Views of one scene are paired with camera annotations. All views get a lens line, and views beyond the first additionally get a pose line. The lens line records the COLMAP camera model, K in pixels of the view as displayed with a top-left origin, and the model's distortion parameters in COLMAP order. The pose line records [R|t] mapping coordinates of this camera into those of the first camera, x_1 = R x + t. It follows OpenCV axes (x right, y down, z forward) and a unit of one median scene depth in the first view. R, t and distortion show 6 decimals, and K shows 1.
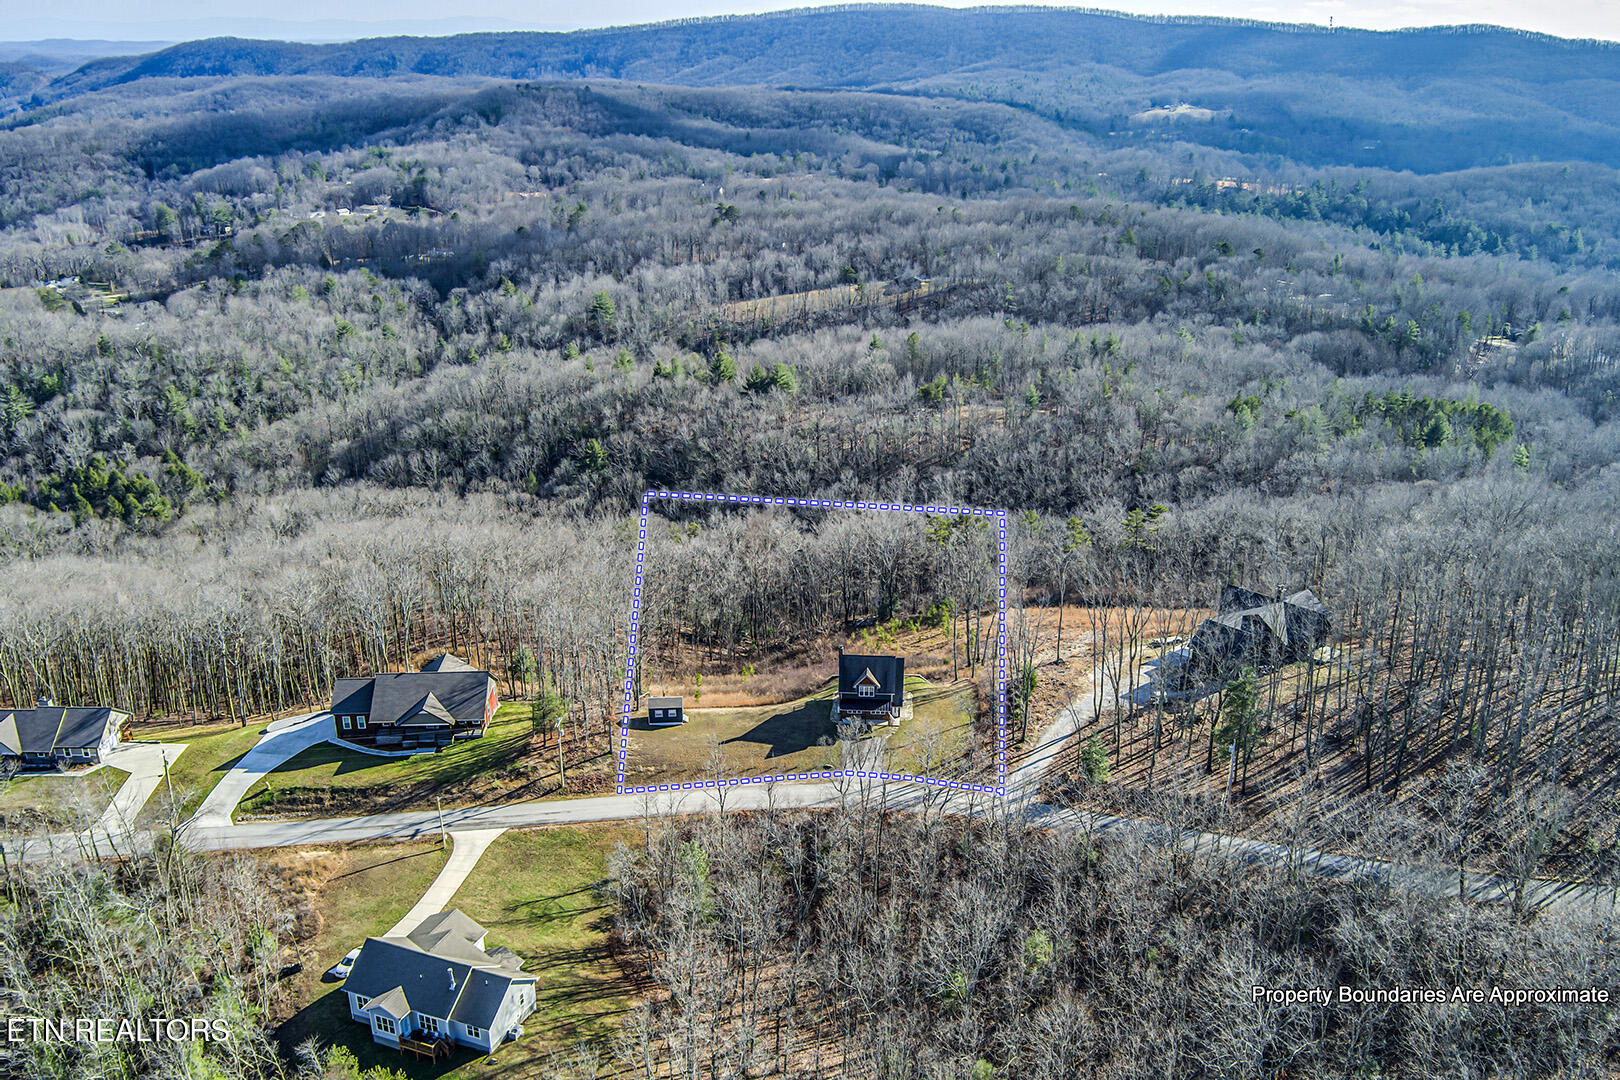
lens RADIAL K [[1813.1, 0, 810.0], [0, 1813.1, 540.0], [0, 0, 1]] dist [-0.062025, -0.015250]
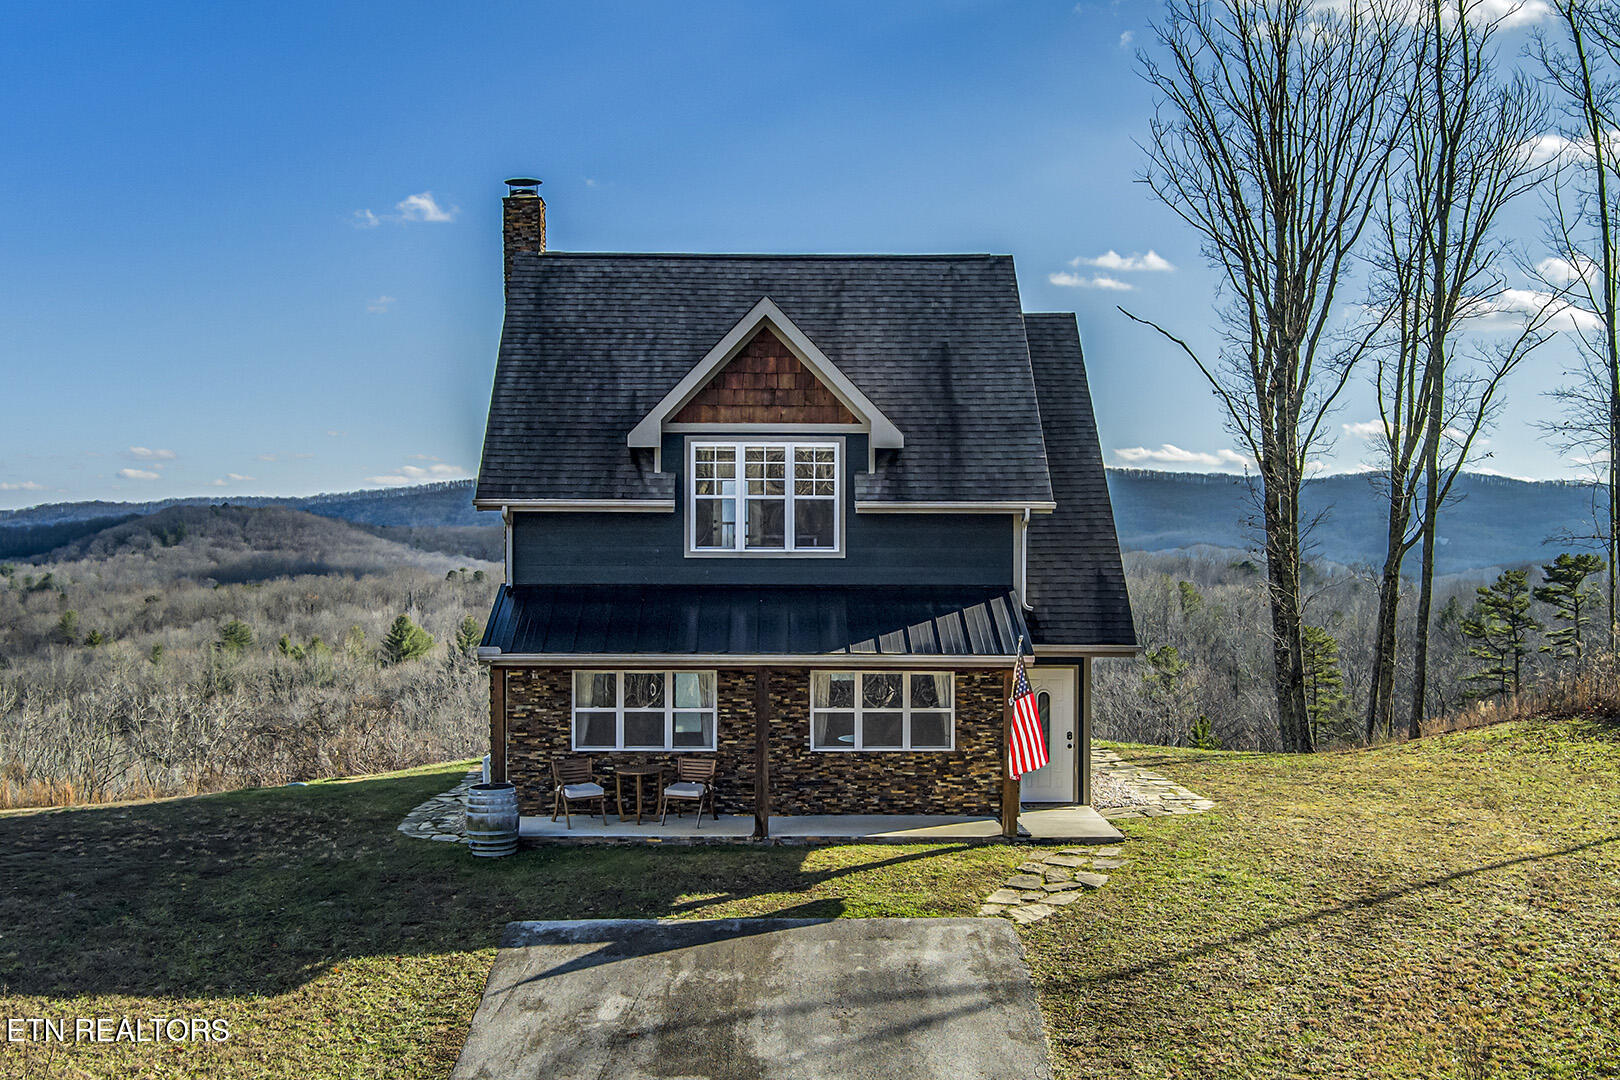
lens RADIAL K [[1813.1, 0, 810.0], [0, 1813.1, 540.0], [0, 0, 1]] dist [-0.062025, -0.015250]
pose [[0.994716, 0.006843, 0.102436, 0.007706], [0.030899, 0.931556, -0.362283, 0.039759], [-0.097904, 0.363534, 0.926422, 0.297089]]
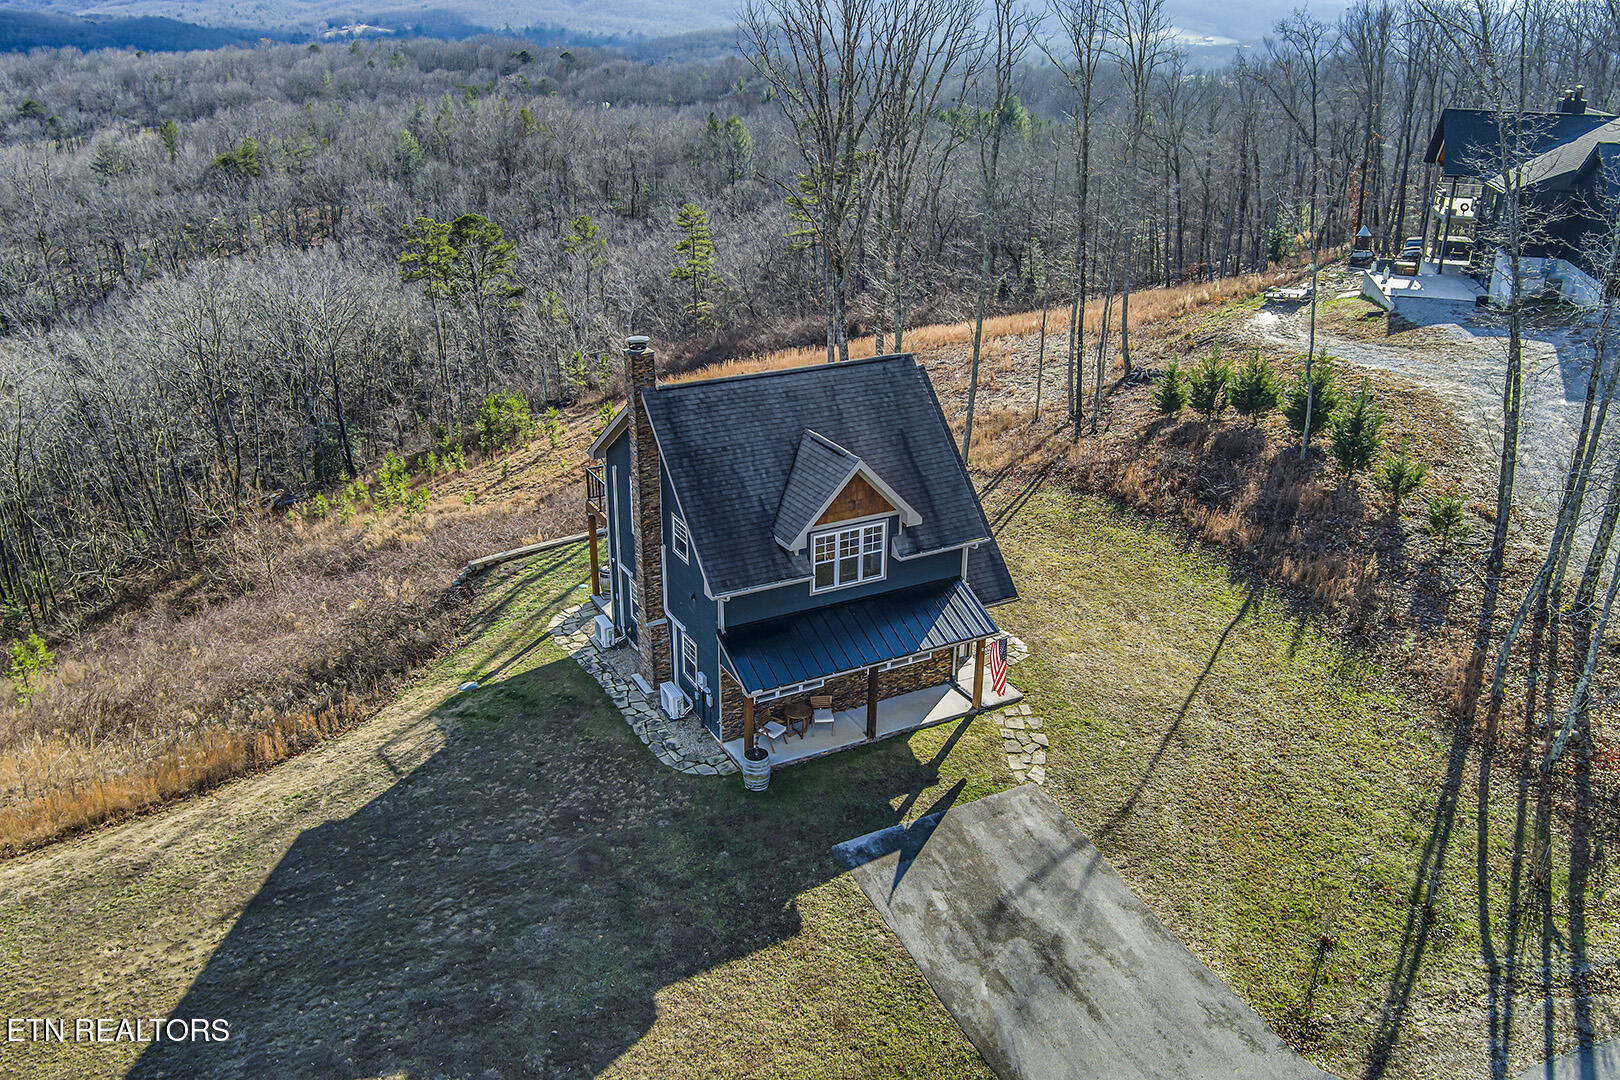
lens RADIAL K [[1346.7, 0, 810.1], [0, 1346.7, 545.7], [0, 0, 1]] dist [-0.065902, 0.004223]
pose [[0.837278, -0.202575, 0.507867, -0.012615], [0.186243, 0.978954, 0.083436, 0.023251], [-0.514080, 0.024727, 0.857386, 0.290356]]
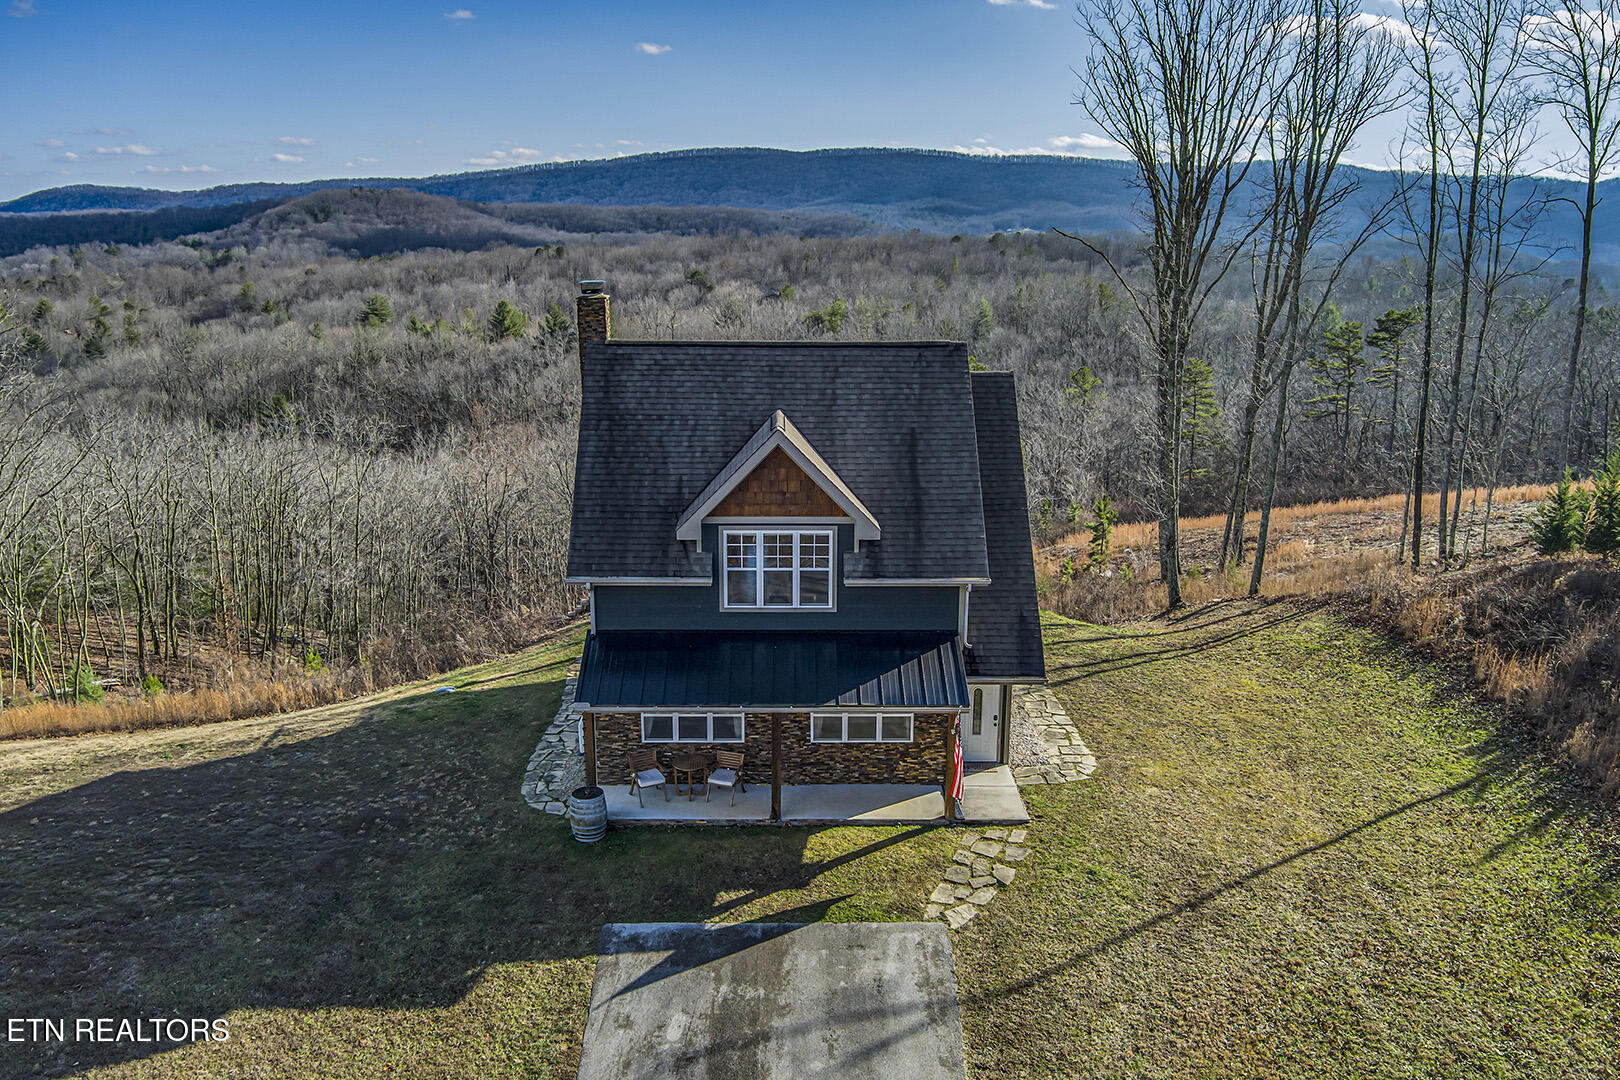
lens RADIAL K [[1374.4, 0, 810.0], [0, 1374.4, 540.0], [0, 0, 1]] dist [-0.074255, 0.019911]
pose [[0.995112, -0.014053, 0.097748, 0.007727], [0.026310, 0.991774, -0.125265, 0.030892], [-0.095184, 0.127224, 0.987296, 0.293666]]
